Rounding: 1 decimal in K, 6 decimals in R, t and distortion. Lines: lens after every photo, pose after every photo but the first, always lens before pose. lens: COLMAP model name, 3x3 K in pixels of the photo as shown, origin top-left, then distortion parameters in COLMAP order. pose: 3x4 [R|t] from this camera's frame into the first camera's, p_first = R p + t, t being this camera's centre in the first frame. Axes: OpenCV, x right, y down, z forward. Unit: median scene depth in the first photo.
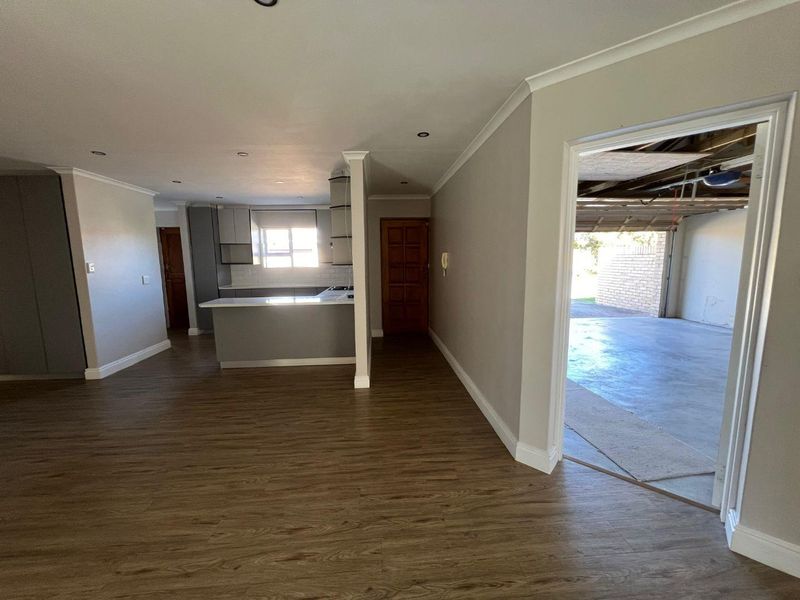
lens RADIAL K [[318.9, 0, 400.5], [0, 318.9, 296.3], [0, 0, 1]] dist [0.008297, -0.008135]
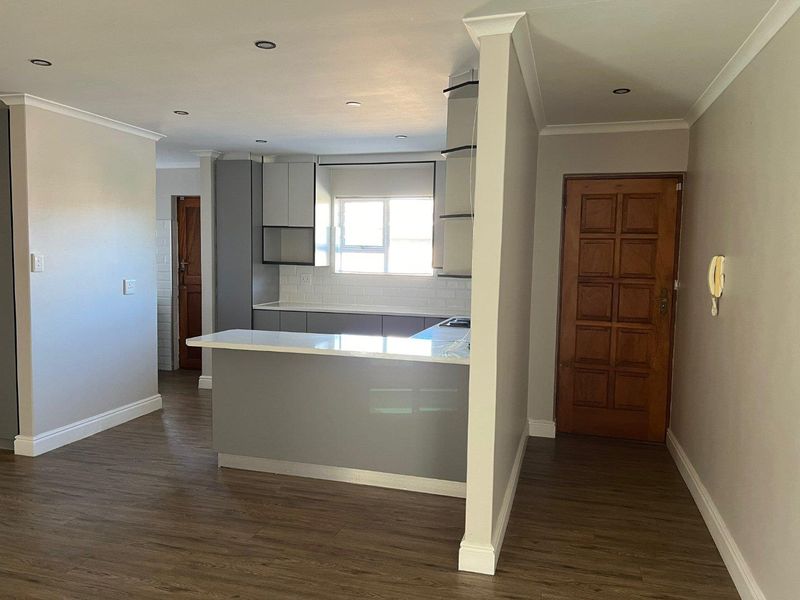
lens RADIAL K [[607.8, 0, 399.9], [0, 607.8, 301.7], [0, 0, 1]] dist [0.079594, -0.106899]
pose [[0.938317, 0.057938, -0.340887, 0.023412], [-0.073777, 0.996706, -0.033673, -0.018807], [0.337813, 0.056746, 0.939501, 0.109322]]
